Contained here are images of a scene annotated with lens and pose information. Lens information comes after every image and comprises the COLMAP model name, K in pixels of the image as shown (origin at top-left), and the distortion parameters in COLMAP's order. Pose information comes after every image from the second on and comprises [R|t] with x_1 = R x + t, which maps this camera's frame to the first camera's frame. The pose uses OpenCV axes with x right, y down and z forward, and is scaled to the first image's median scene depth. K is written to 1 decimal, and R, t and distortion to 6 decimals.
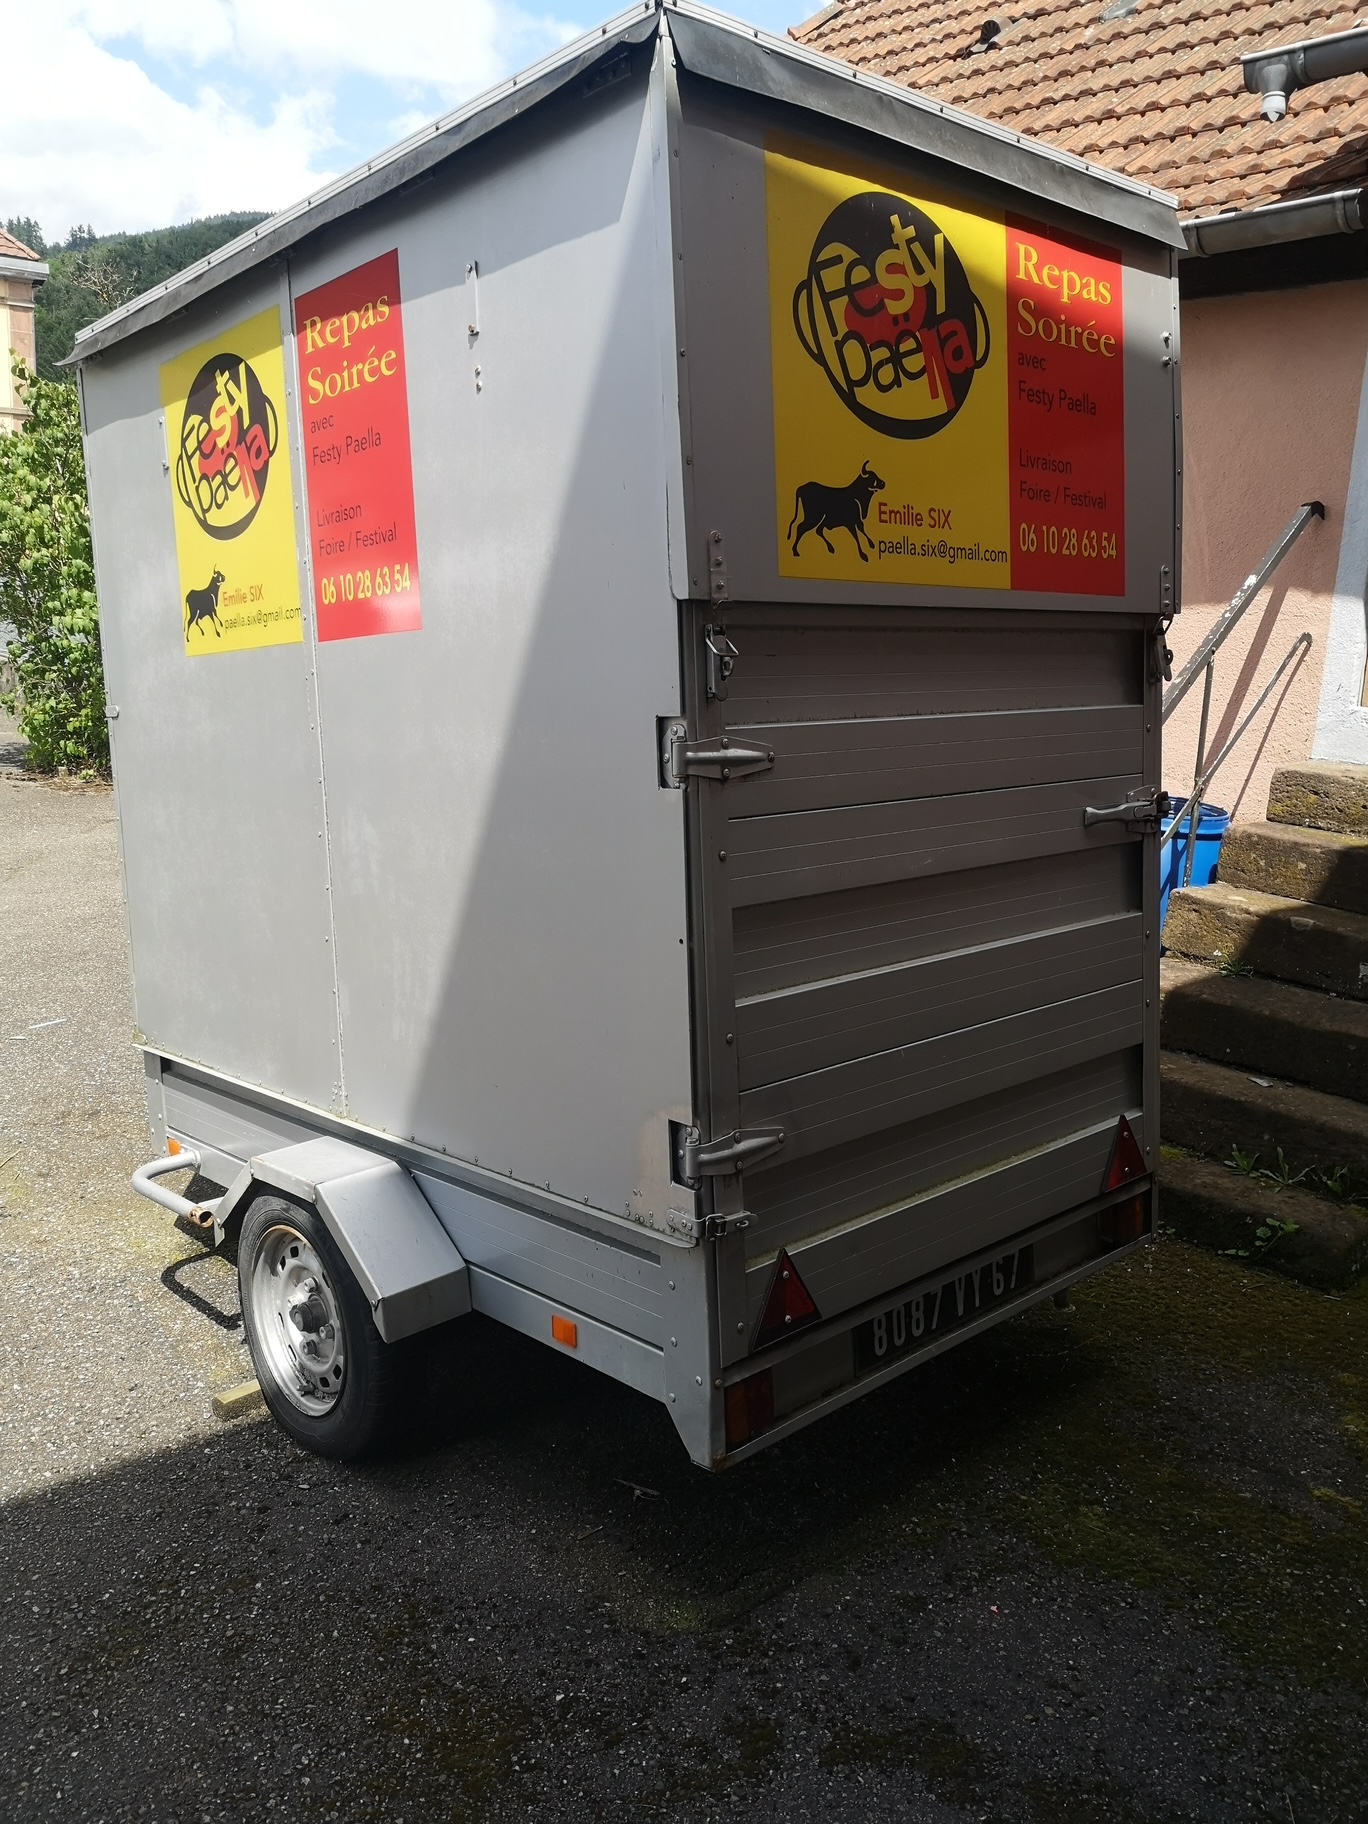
lens RADIAL K [[1458.6, 0, 684.0], [0, 1458.6, 912.0], [0, 0, 1]] dist [0.000262, -0.015574]
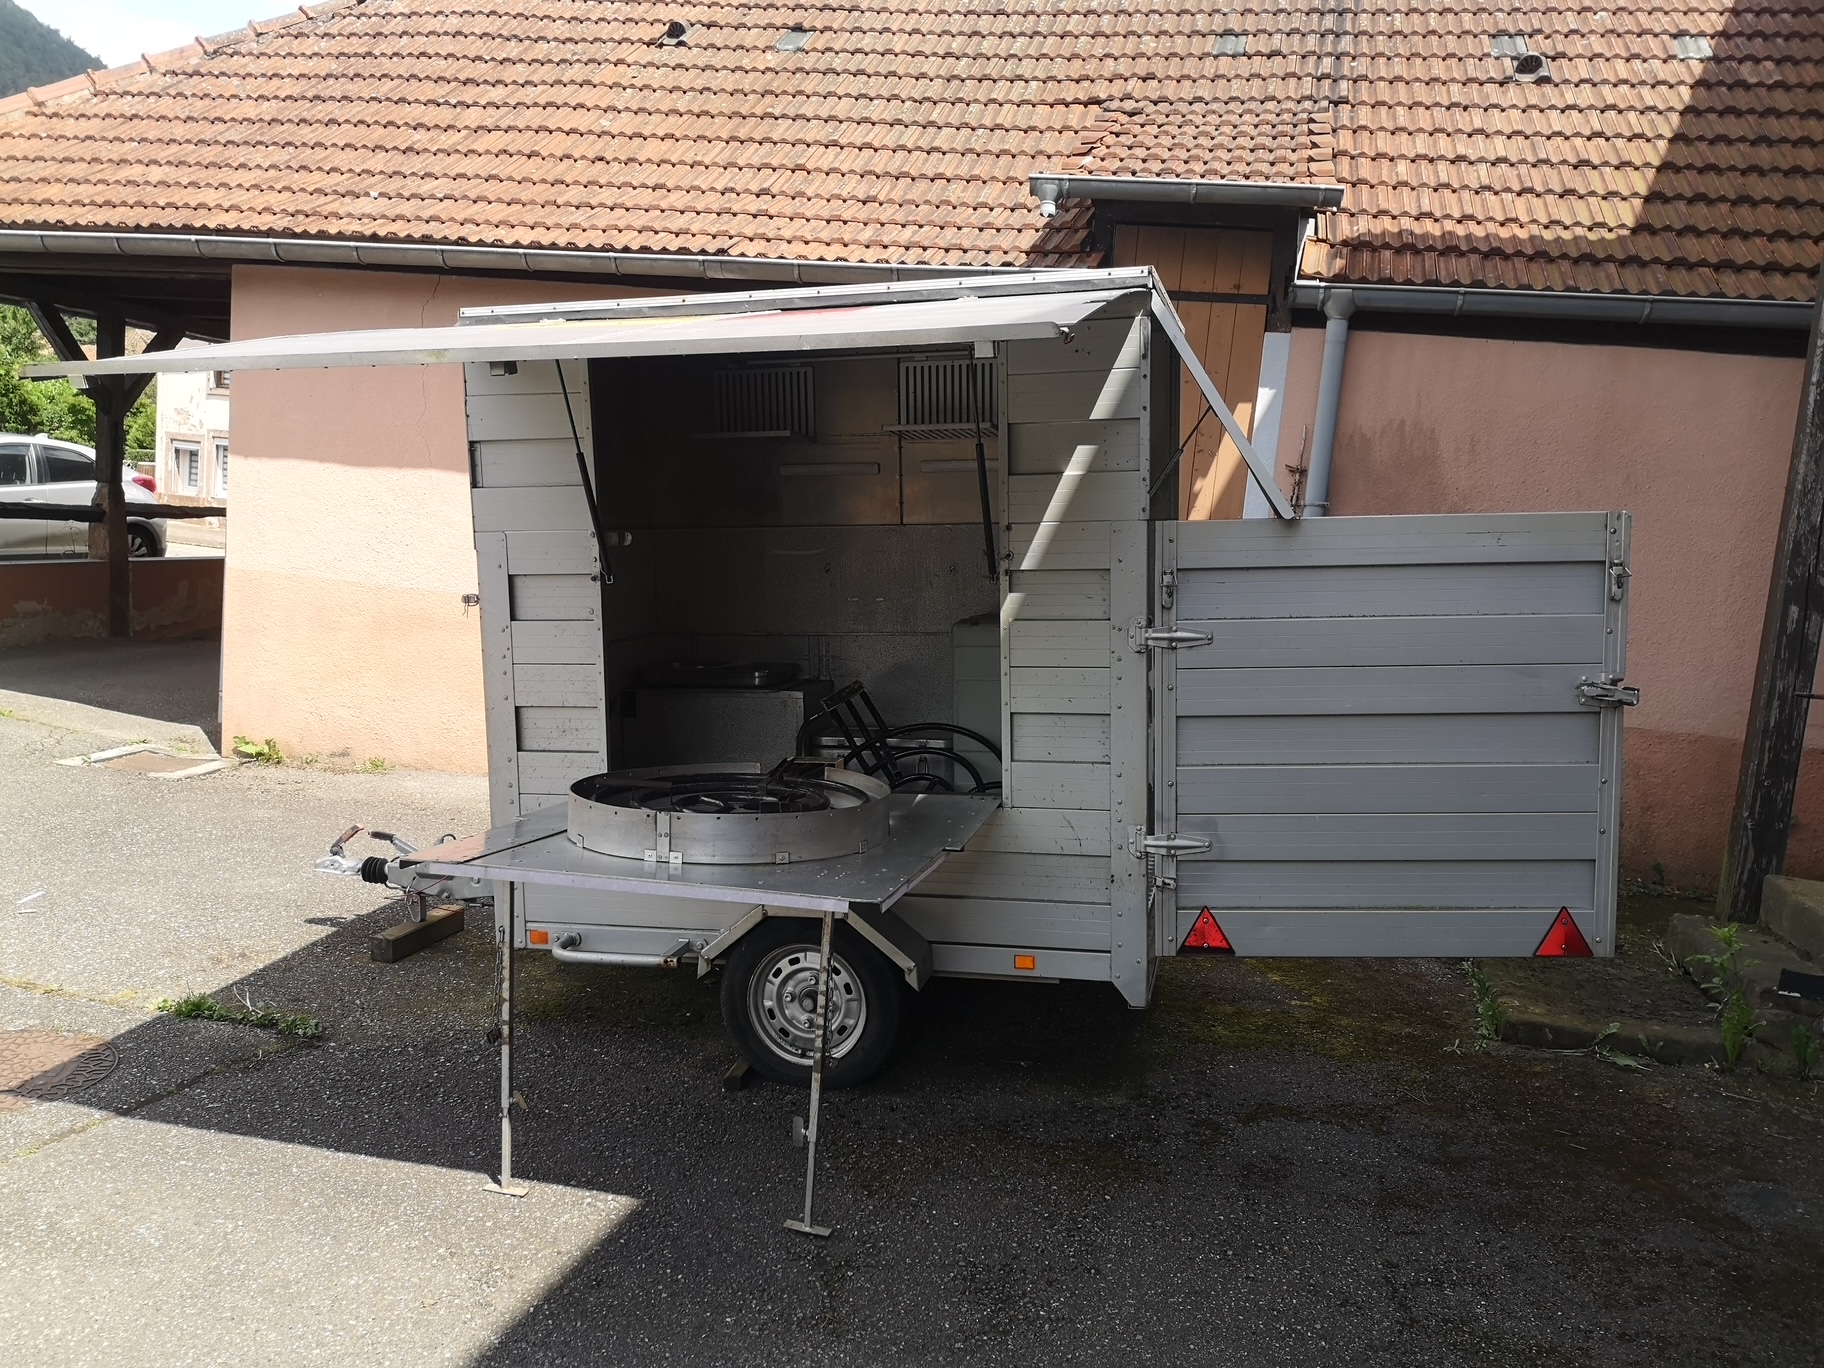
lens RADIAL K [[1458.6, 0, 912.0], [0, 1458.6, 684.0], [0, 0, 1]] dist [0.000262, -0.015574]
pose [[0.832888, -0.039711, 0.552015, -1.111693], [0.064601, 0.997580, -0.025707, -0.009436], [-0.549658, 0.057072, 0.833438, -0.389840]]
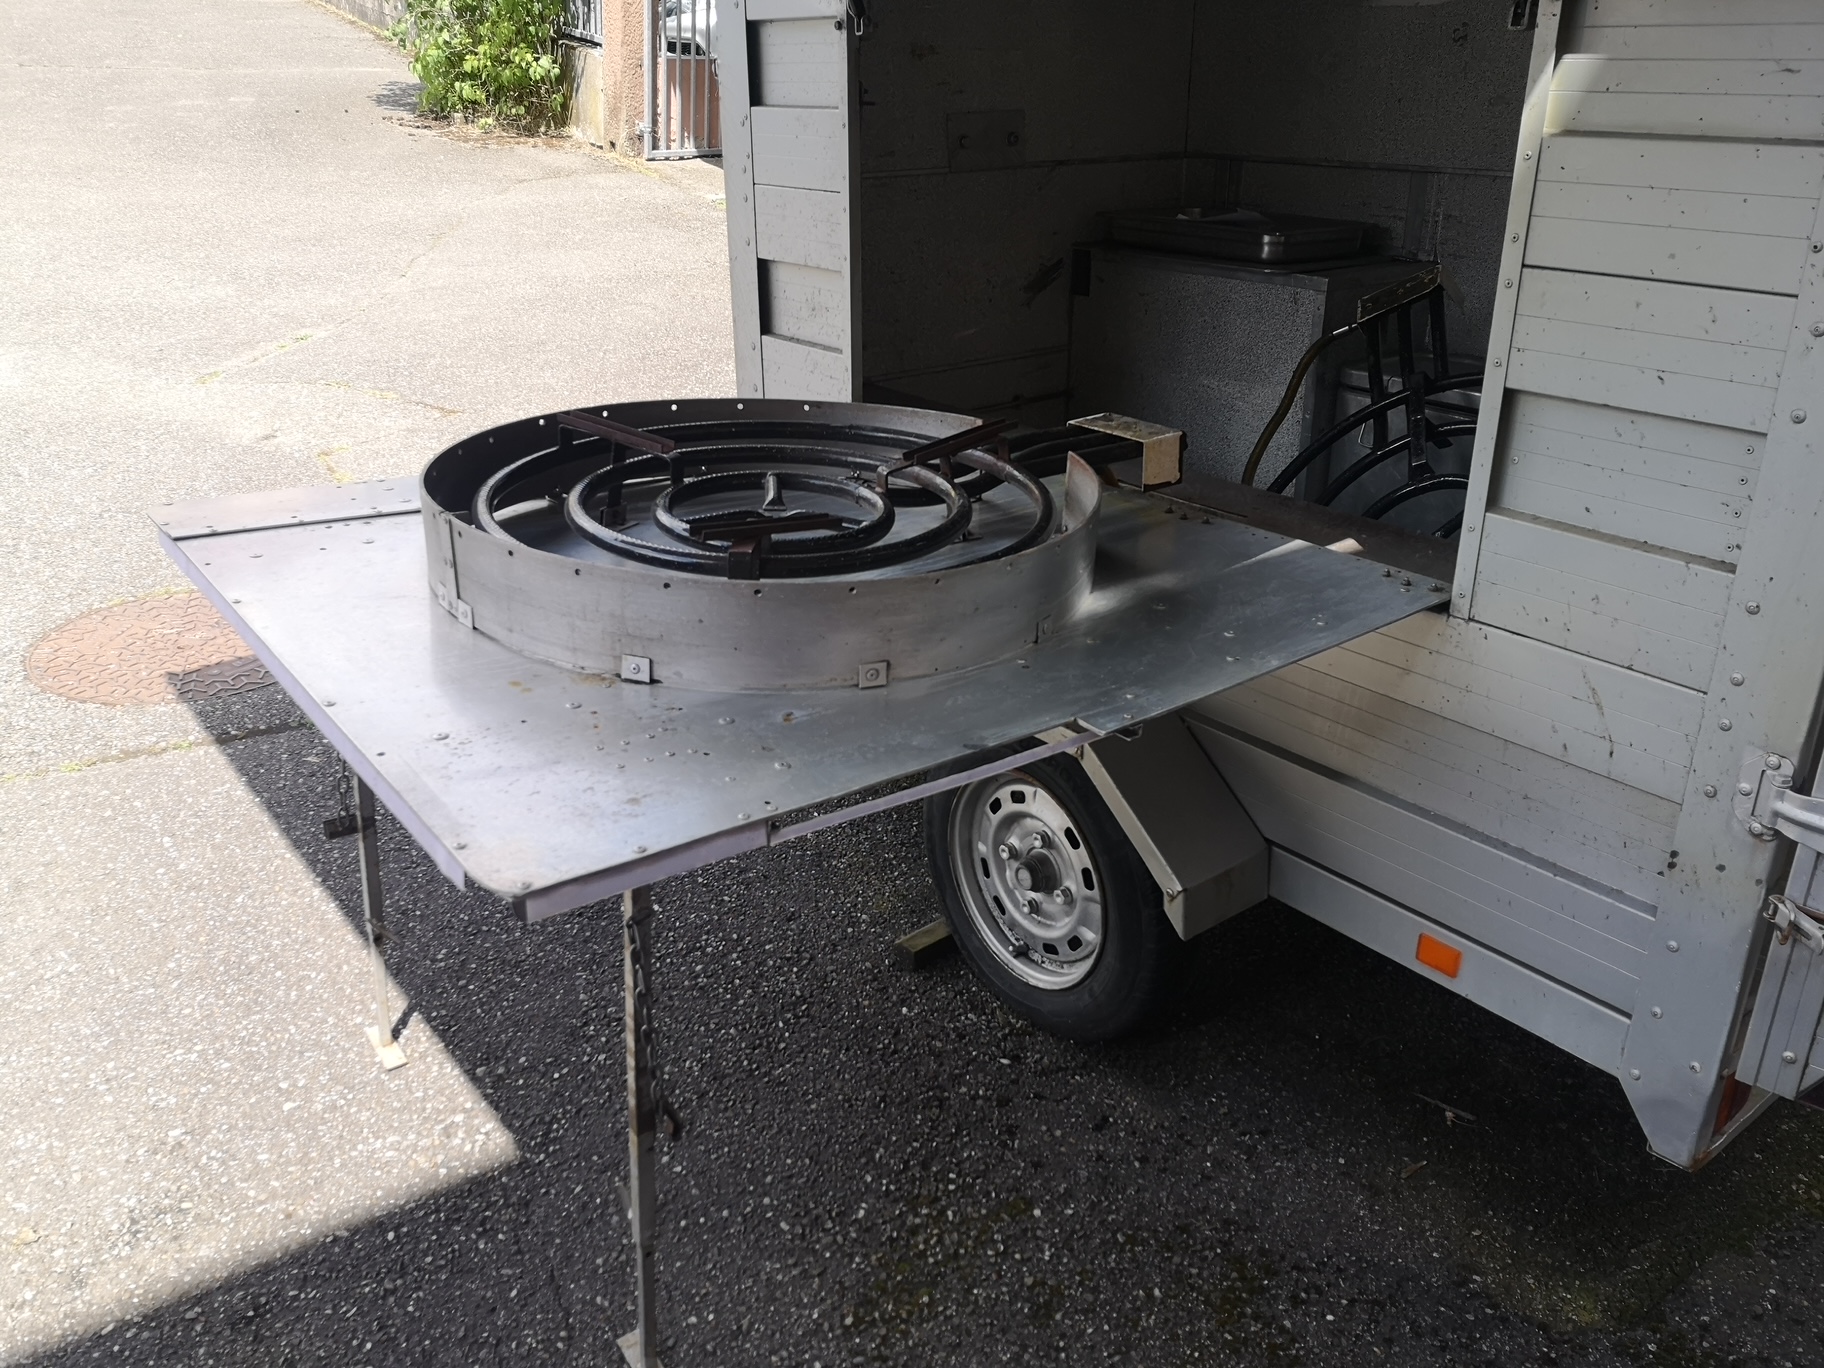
lens RADIAL K [[1447.9, 0, 914.2], [0, 1447.9, 694.3], [0, 0, 1]] dist [0.011013, -0.008677]
pose [[0.996379, 0.060213, -0.060030, -0.314546], [-0.041666, 0.961227, 0.272591, -0.046650], [0.074116, -0.269103, 0.960255, 0.260280]]
